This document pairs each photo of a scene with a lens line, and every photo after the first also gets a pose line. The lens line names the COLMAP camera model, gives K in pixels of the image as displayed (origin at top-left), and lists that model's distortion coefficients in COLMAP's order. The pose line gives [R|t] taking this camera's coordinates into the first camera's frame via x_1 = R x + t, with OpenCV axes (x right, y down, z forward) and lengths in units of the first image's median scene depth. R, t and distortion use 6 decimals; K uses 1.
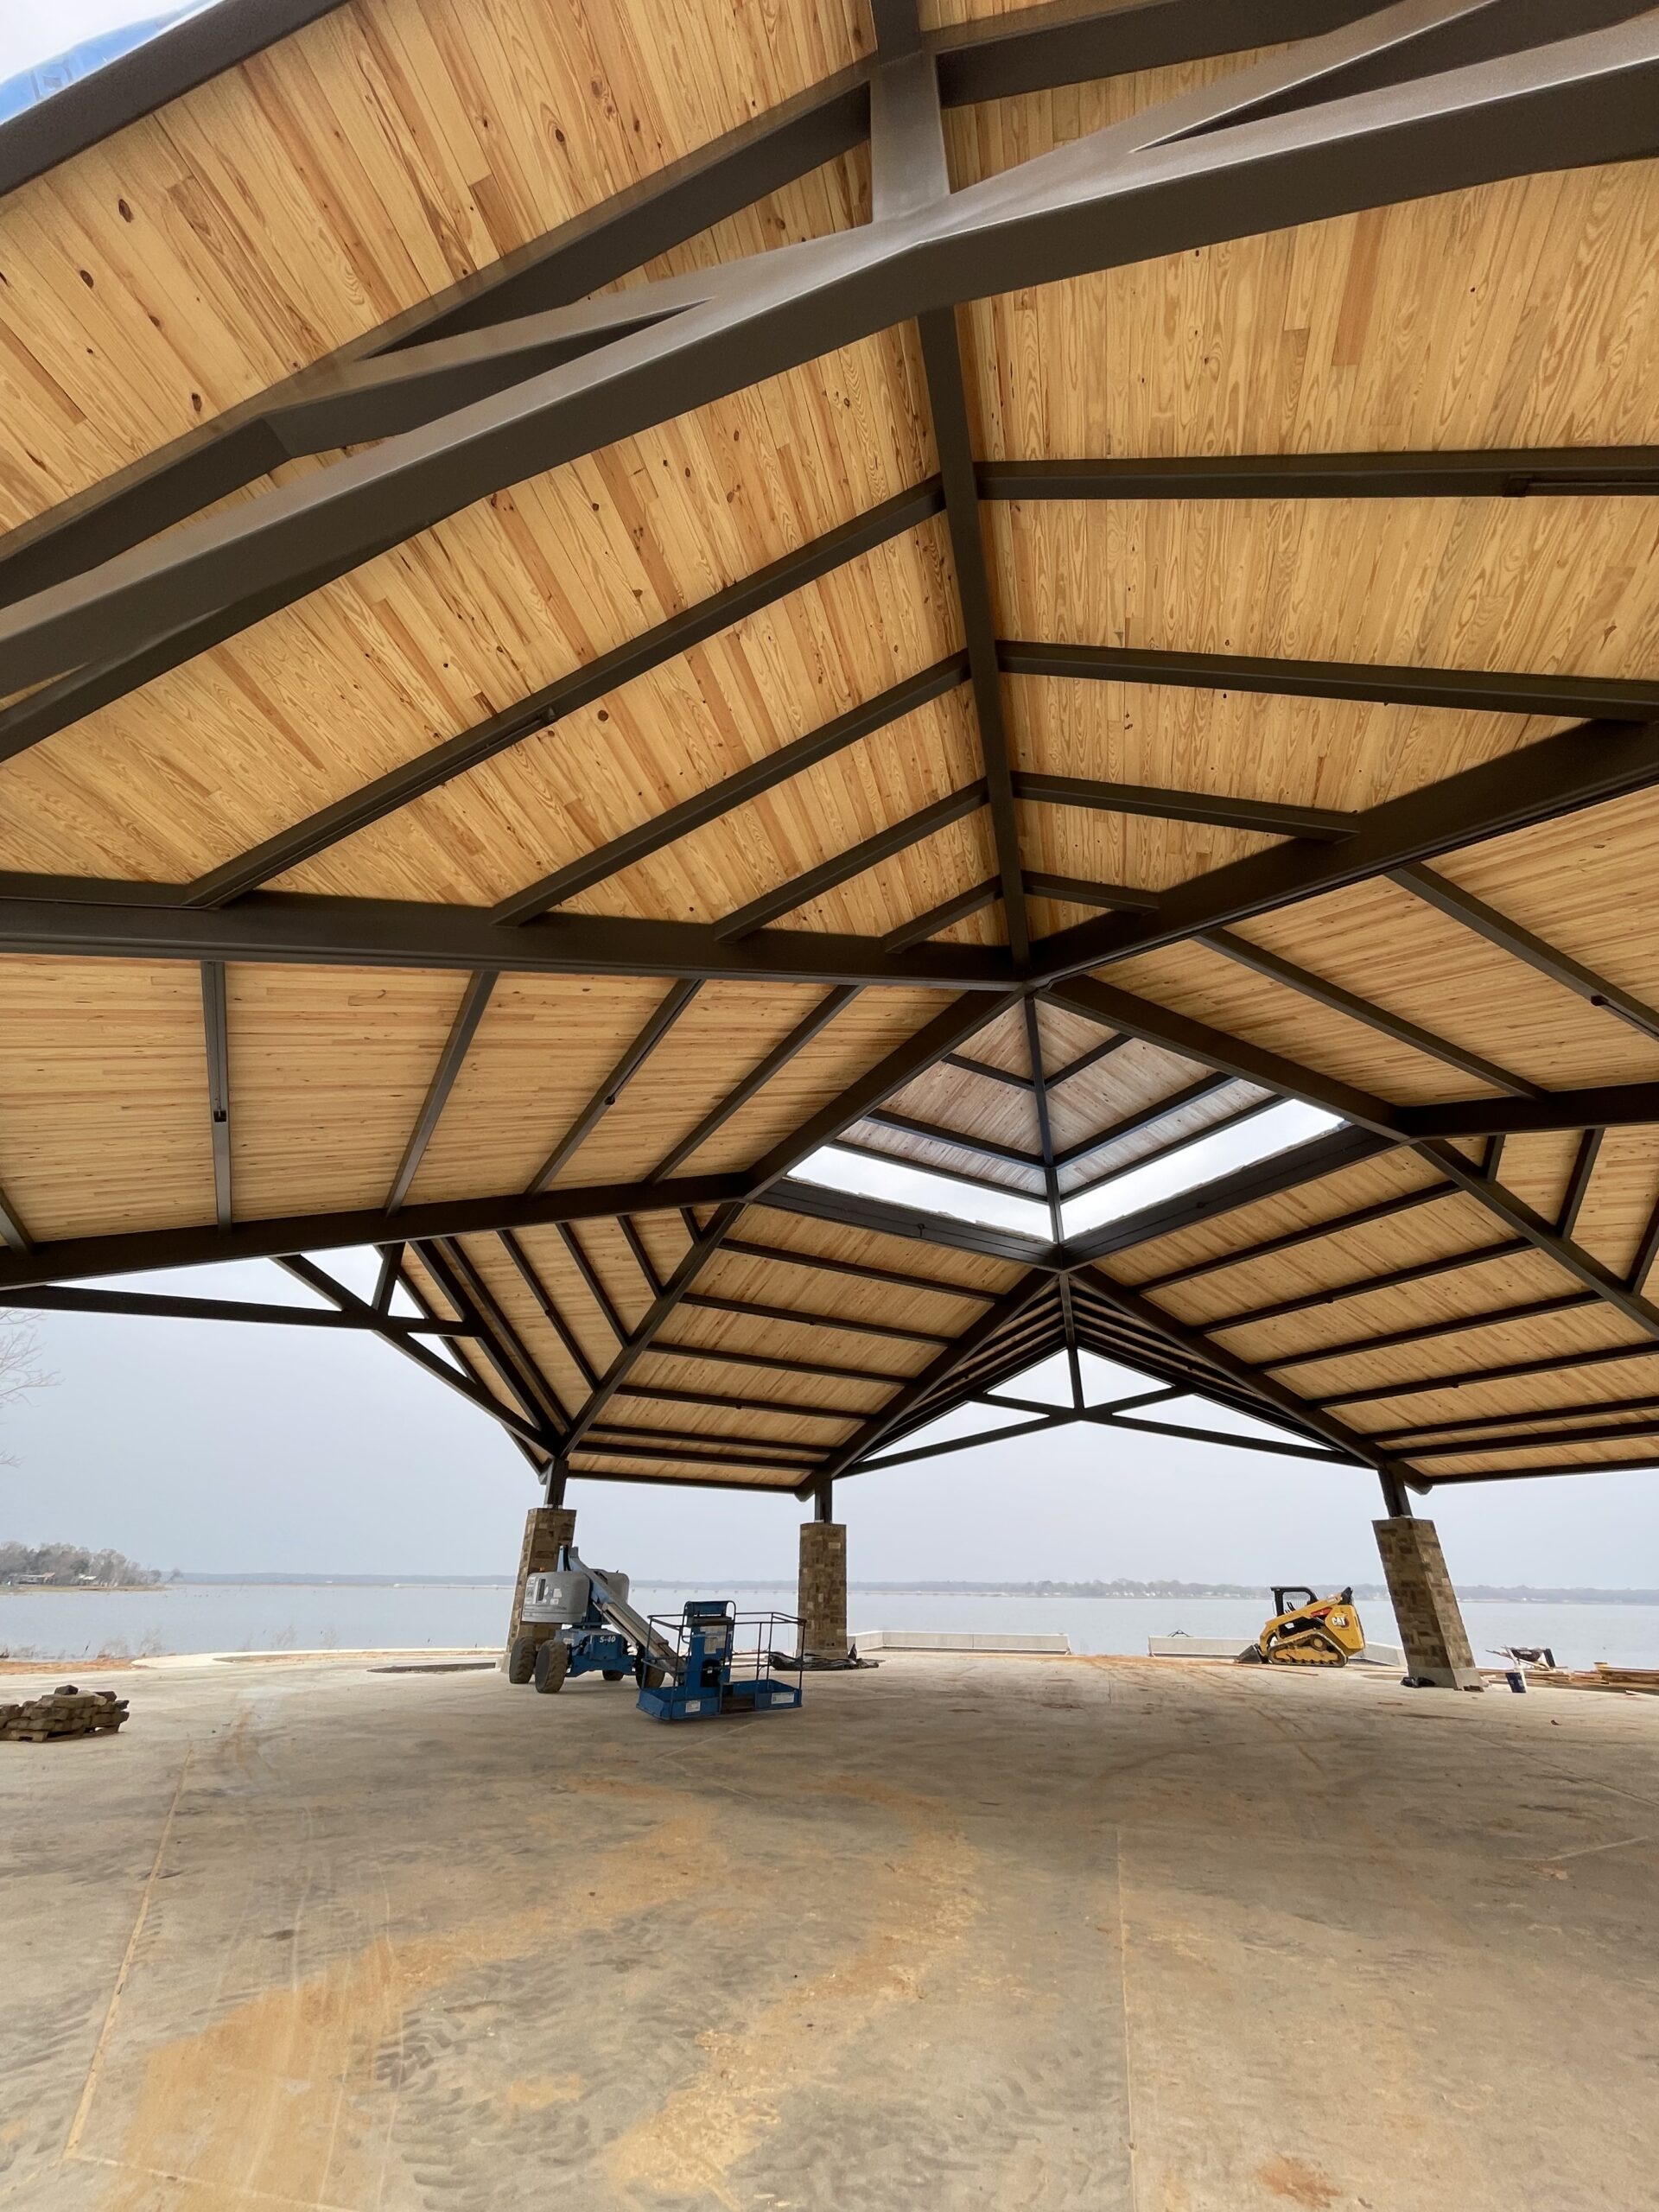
lens RADIAL K [[893.2, 0, 838.8], [0, 893.2, 1090.5], [0, 0, 1]] dist [-0.007261, 0.001458]
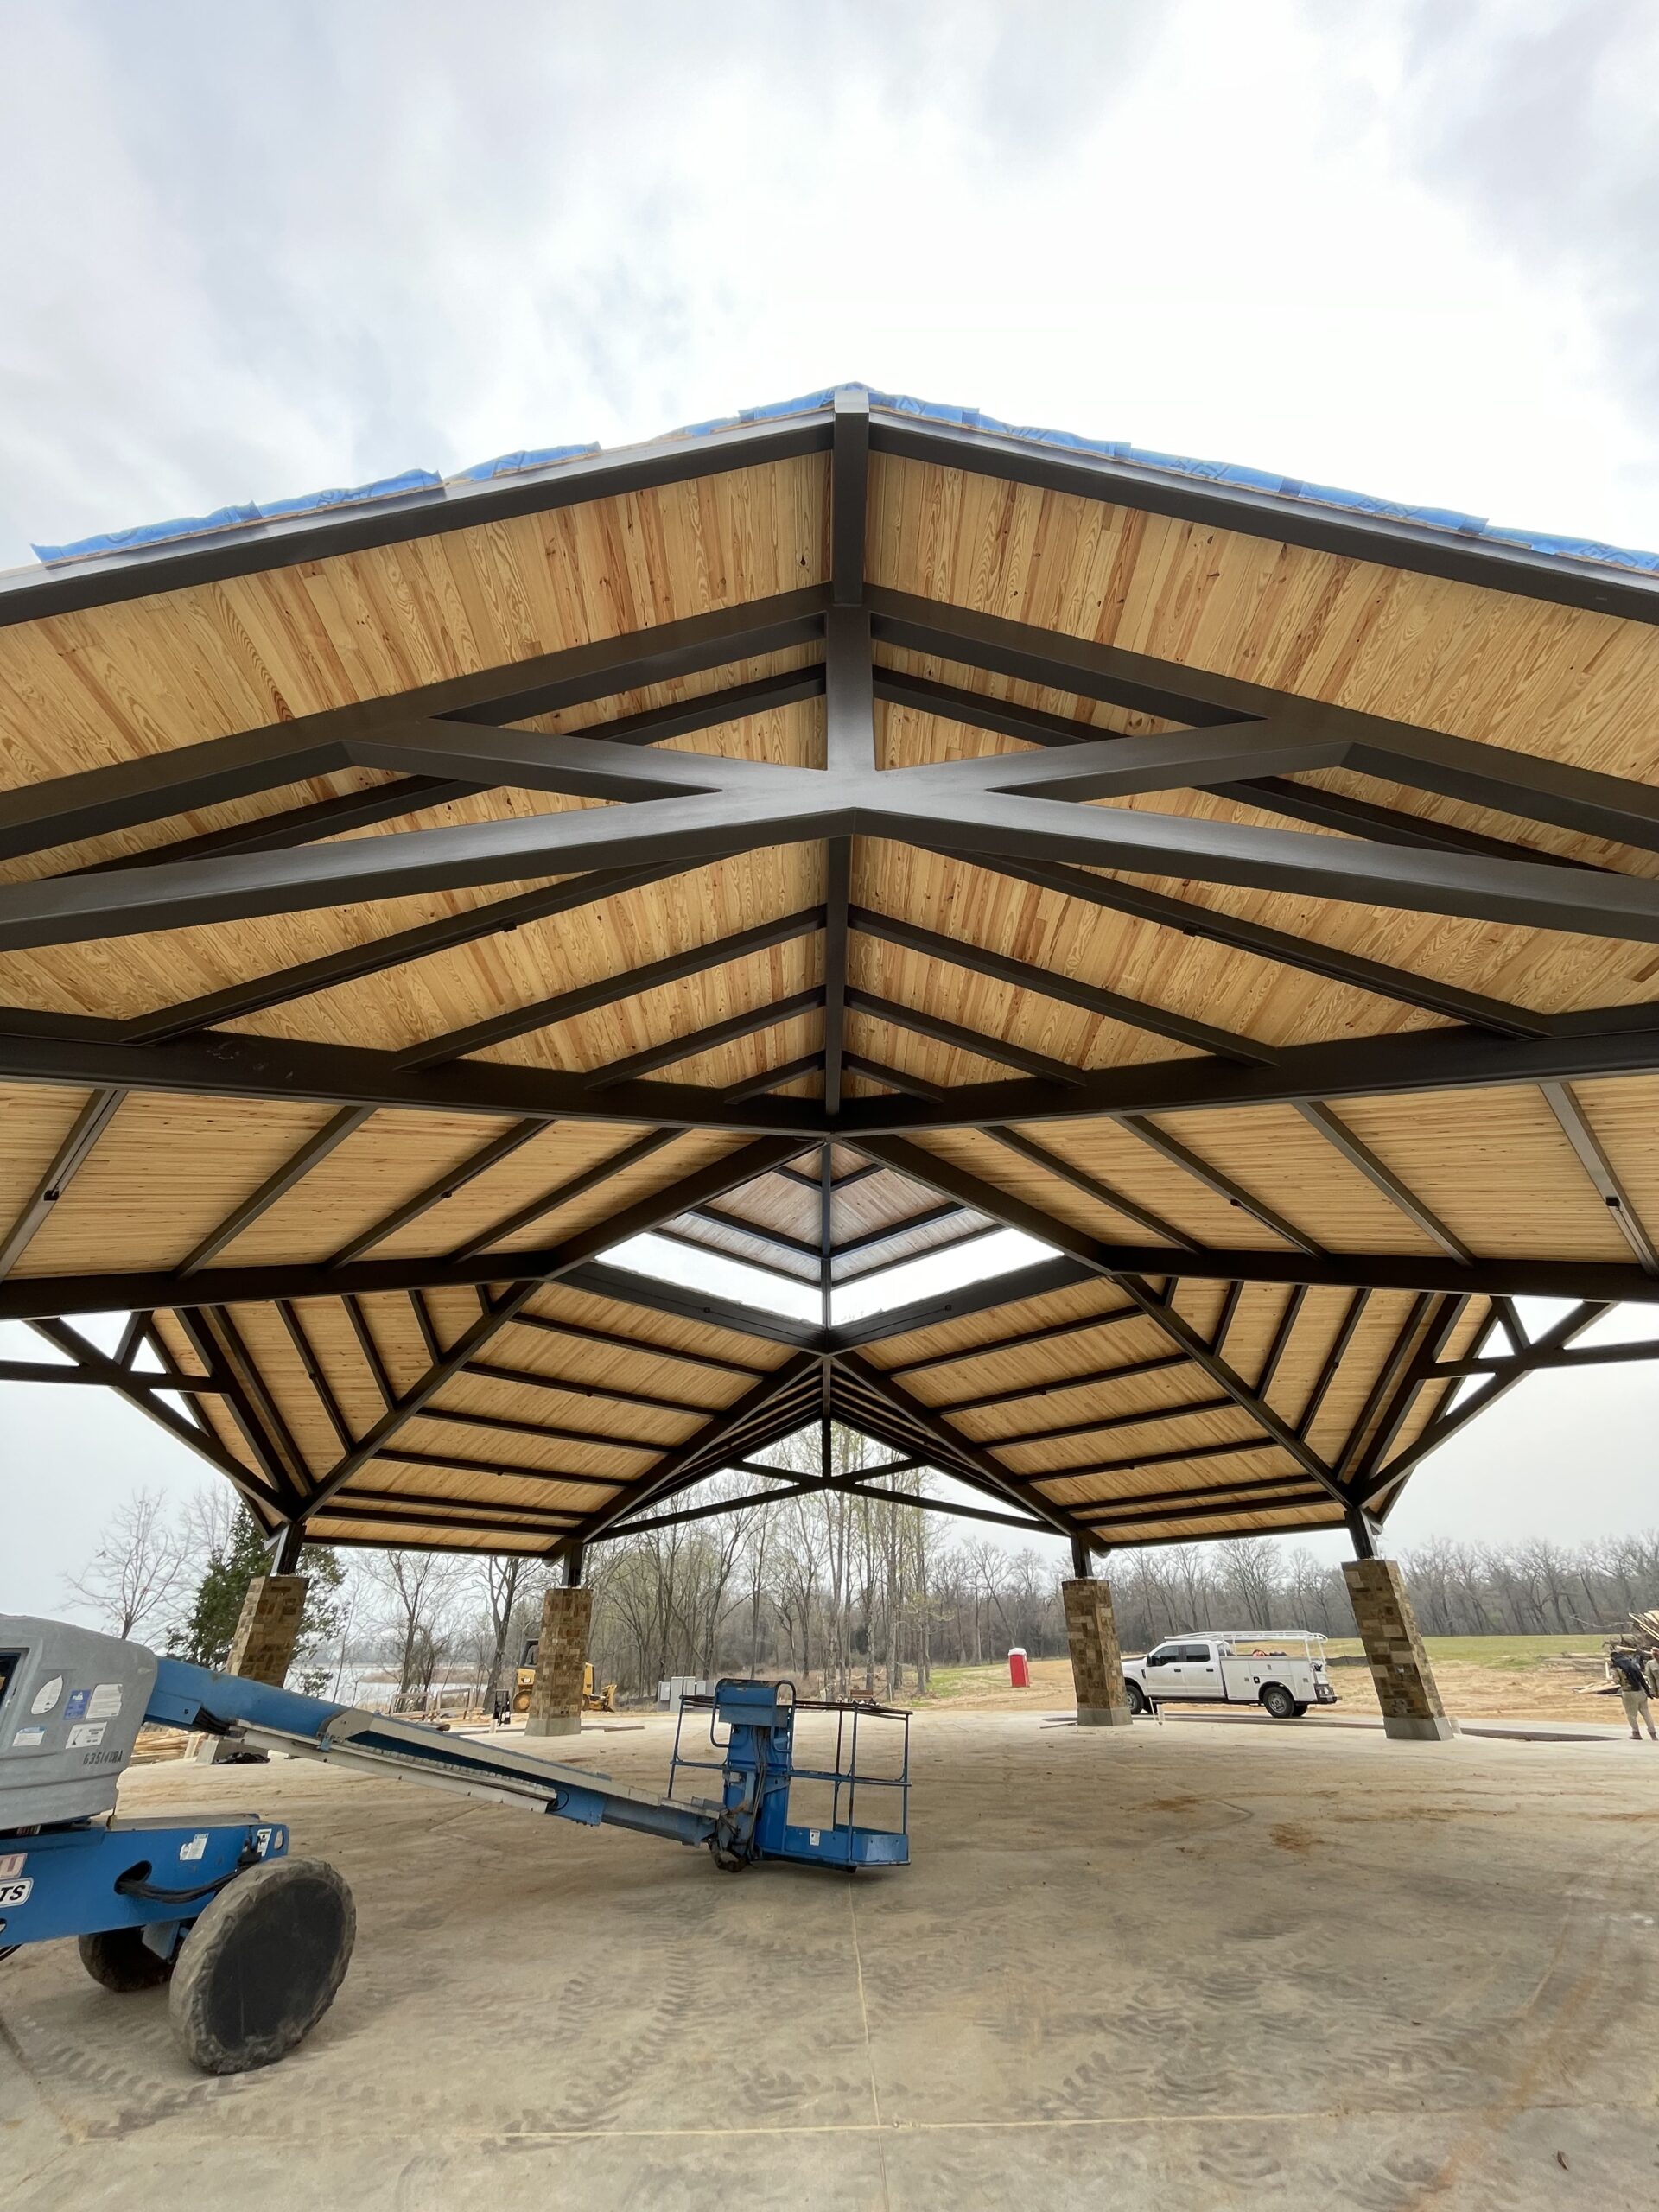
lens RADIAL K [[893.2, 0, 829.8], [0, 893.2, 1095.0], [0, 0, 1]] dist [-0.007261, 0.001458]
pose [[0.965277, 0.114138, 0.234975, -0.069194], [-0.103808, 0.993024, -0.055916, -0.088320], [-0.239718, 0.029582, 0.970392, -0.135482]]
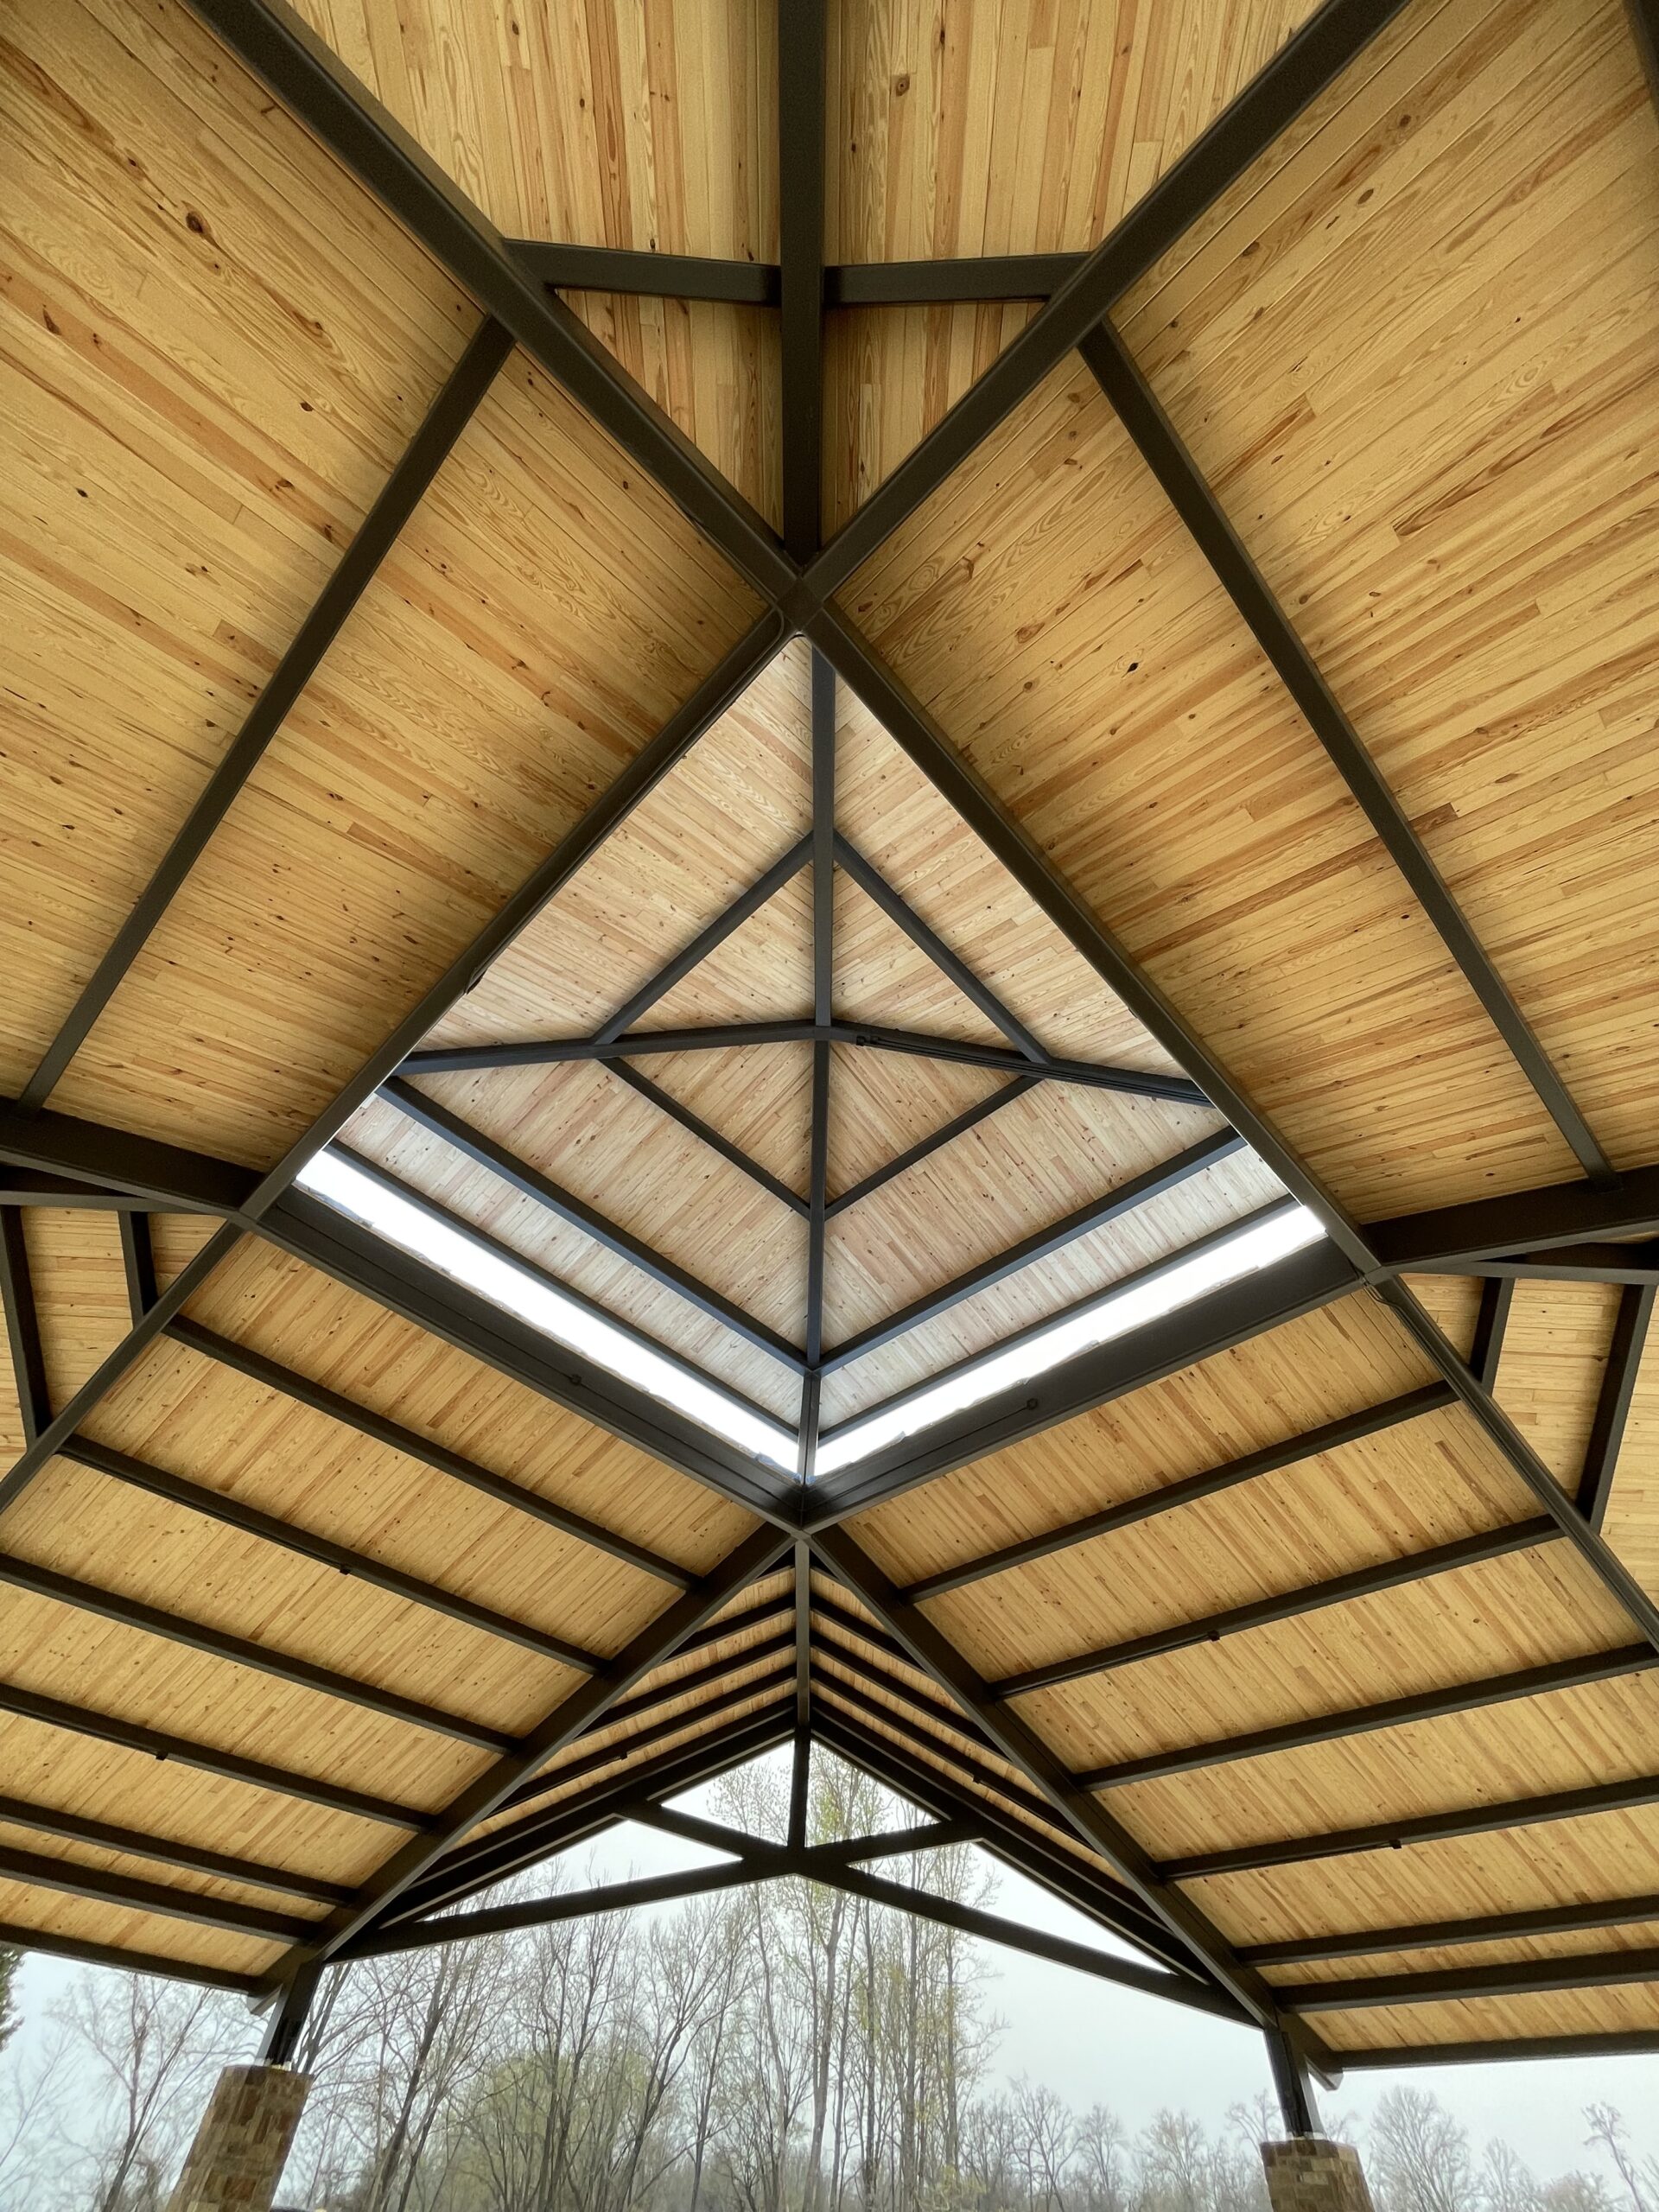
lens RADIAL K [[893.2, 0, 831.7], [0, 893.2, 1086.7], [0, 0, 1]] dist [-0.007261, 0.001458]
pose [[0.962433, 0.235182, 0.135693, 0.181695], [-0.161769, 0.898038, -0.409095, 0.271719], [-0.218069, 0.371776, 0.902346, 0.528176]]
